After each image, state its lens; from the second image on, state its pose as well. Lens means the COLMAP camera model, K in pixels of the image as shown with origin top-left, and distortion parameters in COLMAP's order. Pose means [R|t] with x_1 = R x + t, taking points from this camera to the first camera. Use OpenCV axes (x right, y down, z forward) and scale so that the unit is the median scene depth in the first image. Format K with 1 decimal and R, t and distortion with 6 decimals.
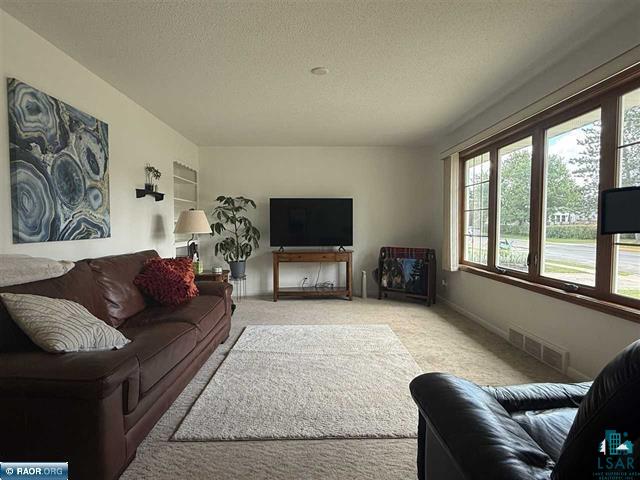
lens RADIAL K [[358.4, 0, 322.0], [0, 358.4, 242.9], [0, 0, 1]] dist [0.001249, -0.001147]
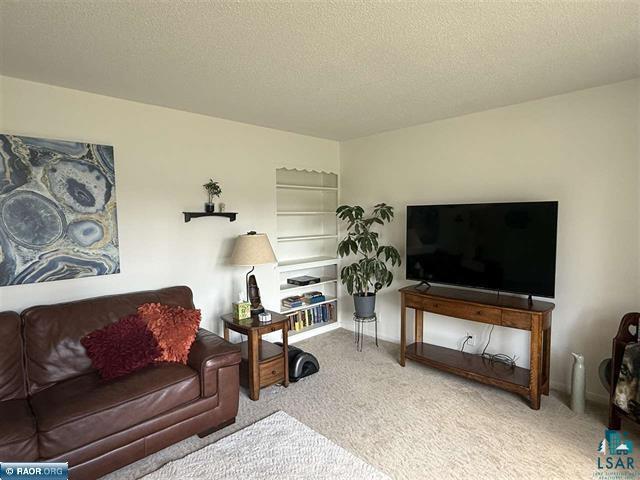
lens RADIAL K [[358.4, 0, 319.5], [0, 358.4, 242.0], [0, 0, 1]] dist [0.001249, -0.001147]
pose [[0.675136, 0.050339, -0.735973, 0.456665], [-0.025842, 0.998671, 0.044601, -0.165766], [0.737240, -0.011093, 0.675540, 0.867452]]
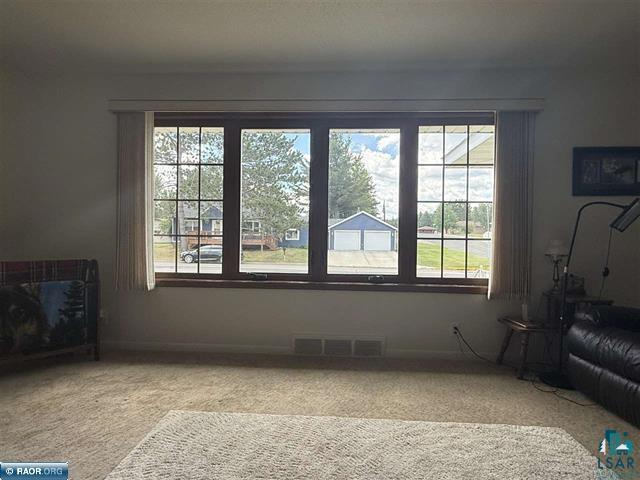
lens RADIAL K [[358.4, 0, 316.5], [0, 358.4, 235.8], [0, 0, 1]] dist [0.001249, -0.001147]
pose [[0.083654, 0.005383, 0.996480, -0.437344], [0.033554, 0.999403, -0.008216, -0.006602], [-0.995930, 0.034123, 0.083423, 1.088116]]
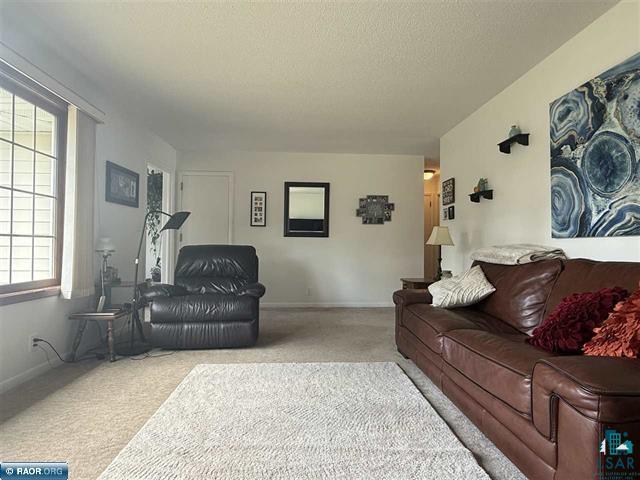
lens RADIAL K [[358.4, 0, 317.1], [0, 358.4, 241.6], [0, 0, 1]] dist [0.001249, -0.001147]
pose [[-0.999524, -0.009536, -0.029343, -0.023194], [-0.010523, 0.999378, 0.033664, -0.014848], [0.029003, 0.033956, -0.999002, 1.700062]]
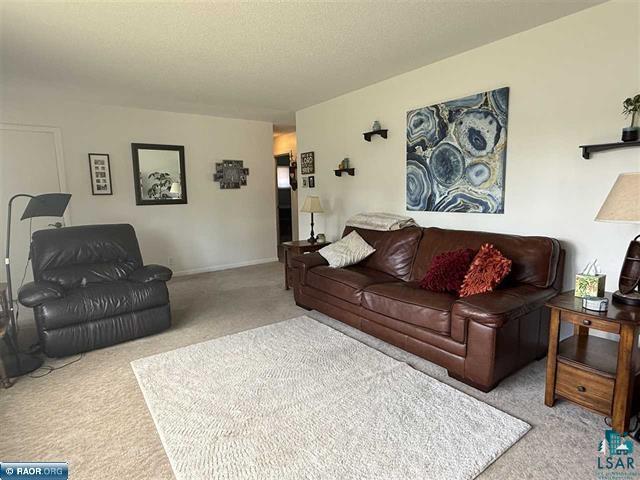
lens RADIAL K [[358.4, 0, 316.6], [0, 358.4, 243.3], [0, 0, 1]] dist [0.001249, -0.001147]
pose [[-0.828459, 0.098015, -0.551406, 0.366468], [-0.005808, 0.983010, 0.183460, -0.121650], [0.560019, 0.155191, -0.813815, 1.704349]]
